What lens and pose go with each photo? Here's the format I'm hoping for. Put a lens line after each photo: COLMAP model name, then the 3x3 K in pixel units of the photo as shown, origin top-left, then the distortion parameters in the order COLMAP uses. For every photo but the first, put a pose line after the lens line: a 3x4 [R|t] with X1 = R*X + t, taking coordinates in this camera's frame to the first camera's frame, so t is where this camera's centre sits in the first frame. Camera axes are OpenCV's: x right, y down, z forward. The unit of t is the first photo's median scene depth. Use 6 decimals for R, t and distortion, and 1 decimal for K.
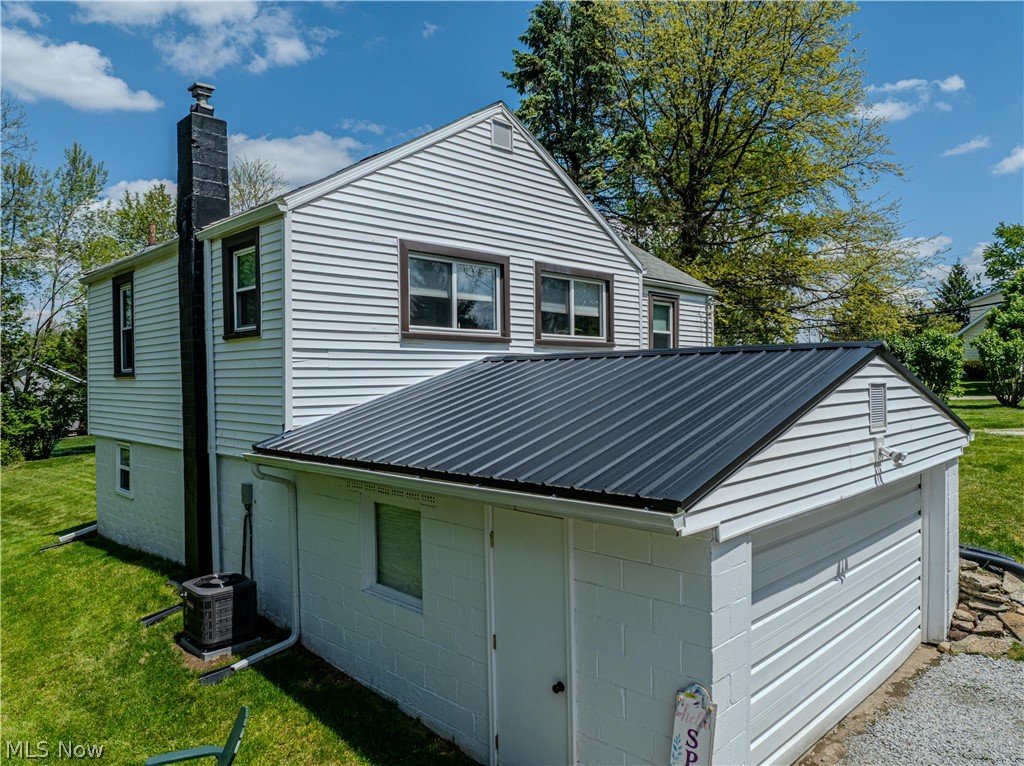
lens RADIAL K [[715.2, 0, 515.3], [0, 715.2, 383.6], [0, 0, 1]] dist [-0.046206, 0.012896]
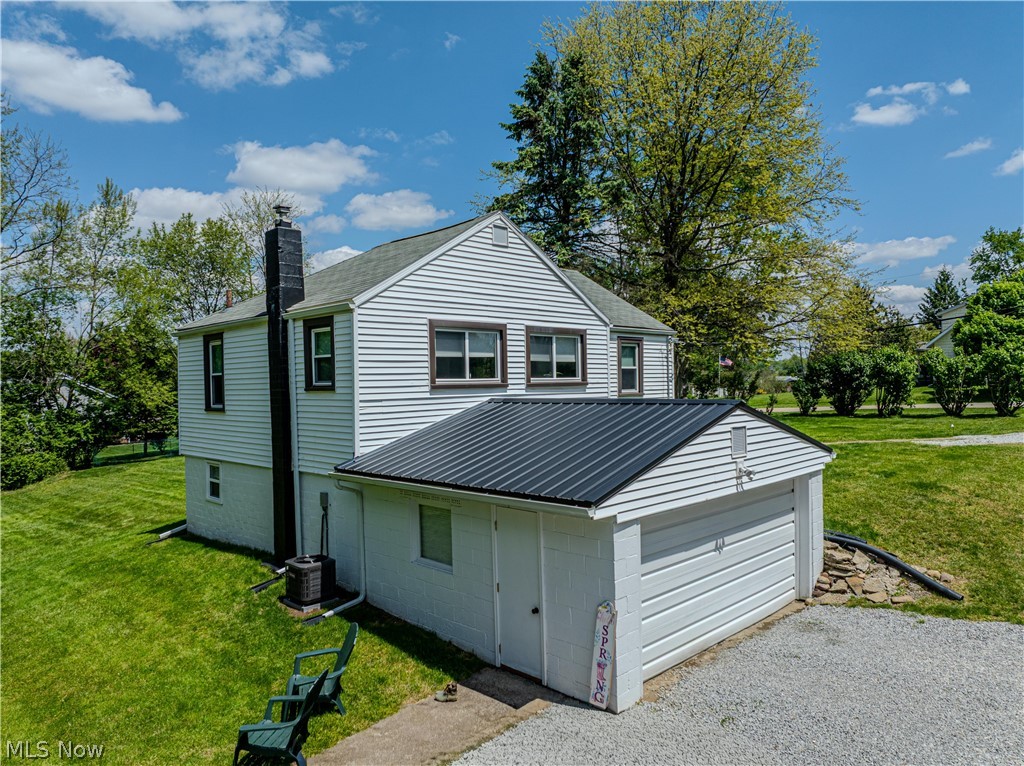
lens RADIAL K [[715.2, 0, 518.6], [0, 715.2, 384.7], [0, 0, 1]] dist [-0.046206, 0.012896]
pose [[0.999961, -0.008497, 0.002324, 0.011817], [0.008502, 0.999961, -0.002230, -0.065014], [-0.002305, 0.002249, 0.999995, -0.406986]]
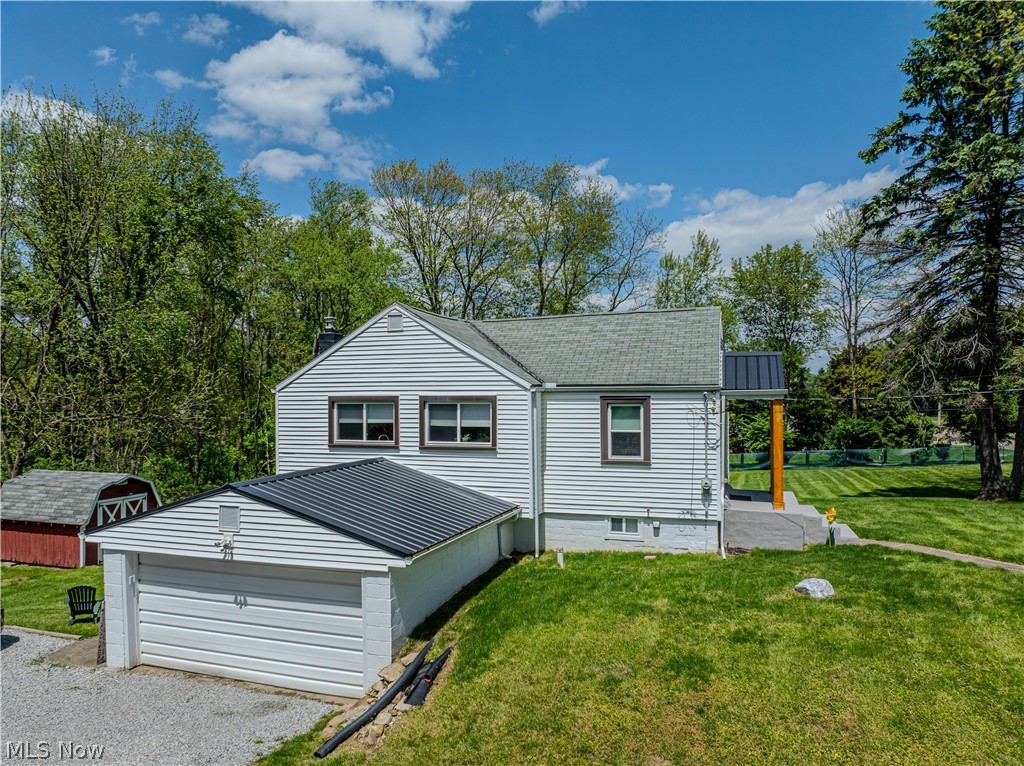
lens RADIAL K [[715.2, 0, 520.6], [0, 715.2, 381.3], [0, 0, 1]] dist [-0.046206, 0.012896]
pose [[0.444176, -0.006006, -0.895920, 1.765187], [-0.000615, 0.999975, -0.007008, -0.221980], [0.895939, 0.003664, 0.444161, 0.581230]]
